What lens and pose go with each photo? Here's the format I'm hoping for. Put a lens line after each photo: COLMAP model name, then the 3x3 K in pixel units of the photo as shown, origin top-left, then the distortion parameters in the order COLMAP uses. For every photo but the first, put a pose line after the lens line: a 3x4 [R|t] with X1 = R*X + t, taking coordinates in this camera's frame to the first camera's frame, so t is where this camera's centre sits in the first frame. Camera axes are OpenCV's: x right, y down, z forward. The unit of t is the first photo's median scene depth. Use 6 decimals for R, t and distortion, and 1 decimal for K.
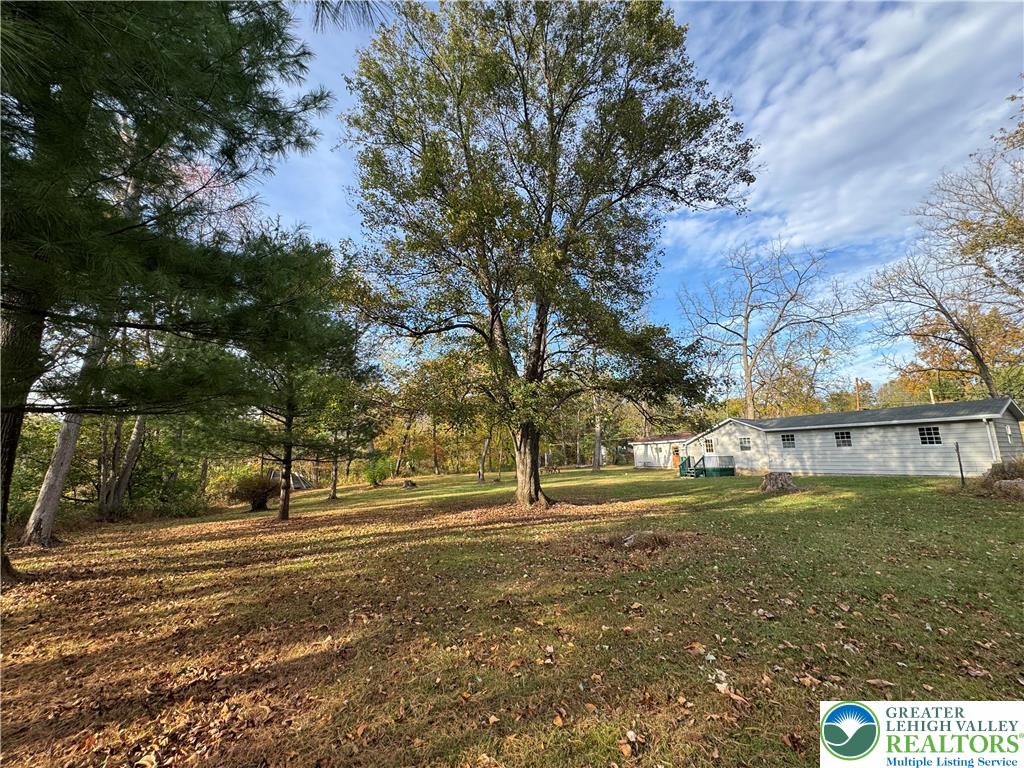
lens RADIAL K [[408.9, 0, 511.3], [0, 408.9, 382.6], [0, 0, 1]] dist [-0.001989, 0.000179]
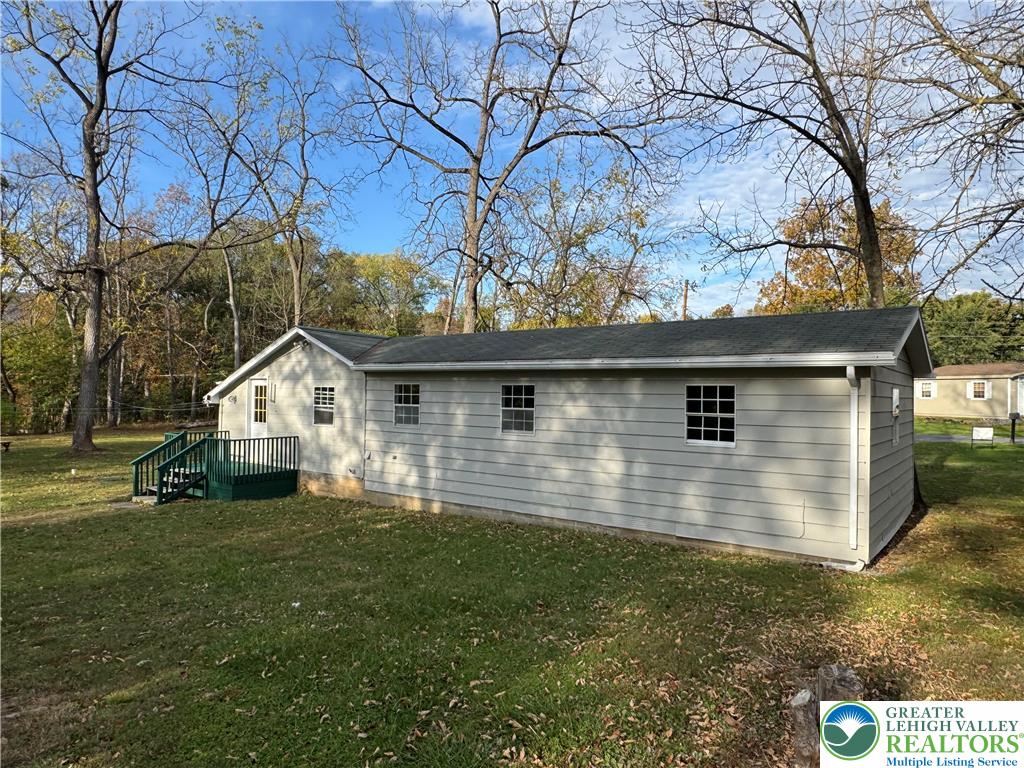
lens RADIAL K [[665.6, 0, 512.0], [0, 665.6, 384.0], [0, 0, 1]] dist [0.003978, 0.000469]
pose [[0.924818, 0.040382, 0.378260, 0.566613], [-0.099822, 0.985267, 0.138872, 0.044009], [-0.367079, -0.166190, 0.915224, 0.487118]]
